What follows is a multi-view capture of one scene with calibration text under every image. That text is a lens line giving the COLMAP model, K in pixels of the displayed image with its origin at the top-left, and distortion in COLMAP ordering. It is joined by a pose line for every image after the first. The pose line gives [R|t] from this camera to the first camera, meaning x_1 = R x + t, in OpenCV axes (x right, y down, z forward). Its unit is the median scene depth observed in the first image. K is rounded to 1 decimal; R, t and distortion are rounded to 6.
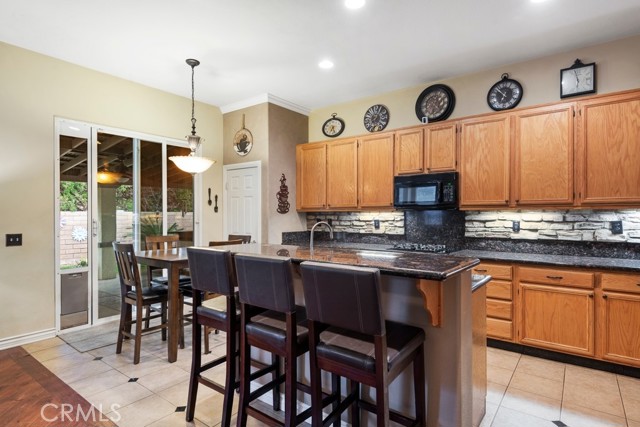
lens RADIAL K [[340.2, 0, 319.0], [0, 340.2, 215.1], [0, 0, 1]] dist [0.040848, -0.027340]
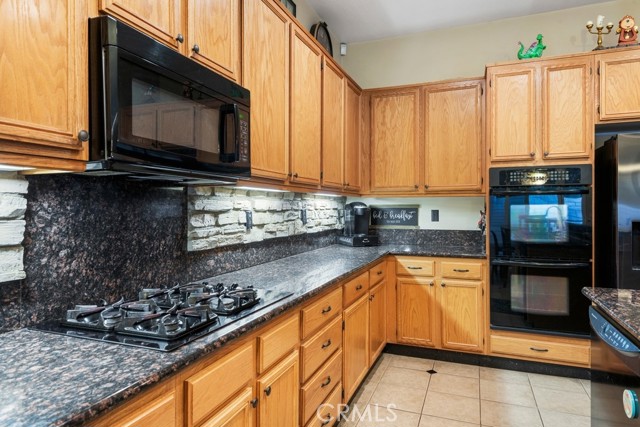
lens RADIAL K [[399.9, 0, 317.0], [0, 399.9, 210.3], [0, 0, 1]] dist [0.005980, 0.000618]
pose [[-0.273358, -0.007174, 0.961886, -0.066166], [-0.000430, 0.999973, 0.007336, 0.009851], [-0.961912, 0.001592, -0.273354, 0.946609]]
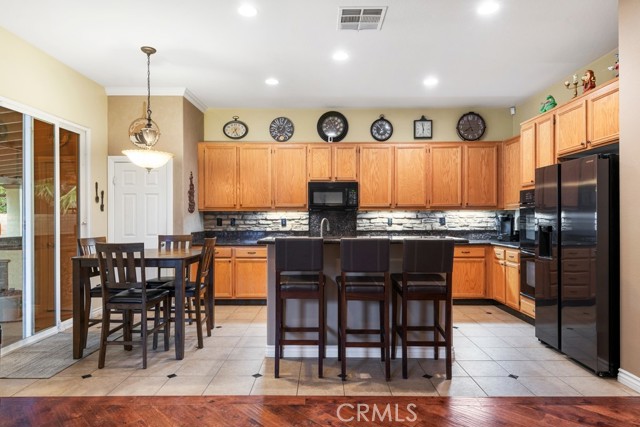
lens RADIAL K [[387.6, 0, 320.0], [0, 387.6, 213.5], [0, 0, 1]] dist [0.056615, -0.053444]
pose [[0.800982, 0.002316, 0.598683, -0.568711], [0.003231, 0.999961, -0.008191, 0.008604], [-0.598679, 0.008495, 0.800944, -0.119083]]
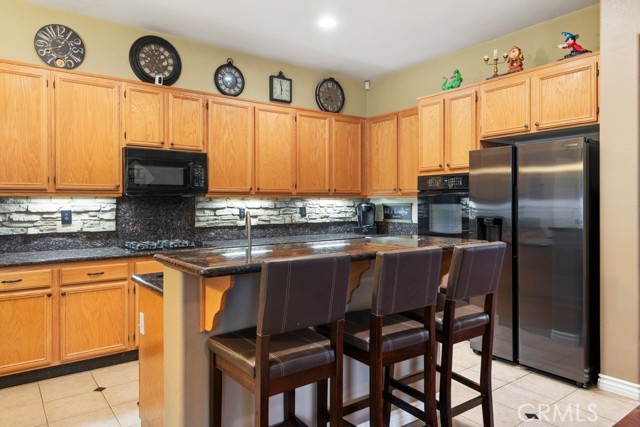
lens RADIAL K [[425.5, 0, 320.2], [0, 425.5, 205.3], [0, 0, 1]] dist [0.005445, -0.000261]
pose [[0.271877, -0.007181, 0.962305, -0.511035], [0.002972, 0.999974, 0.006623, 0.000571], [-0.962327, 0.001060, 0.271891, 0.383067]]
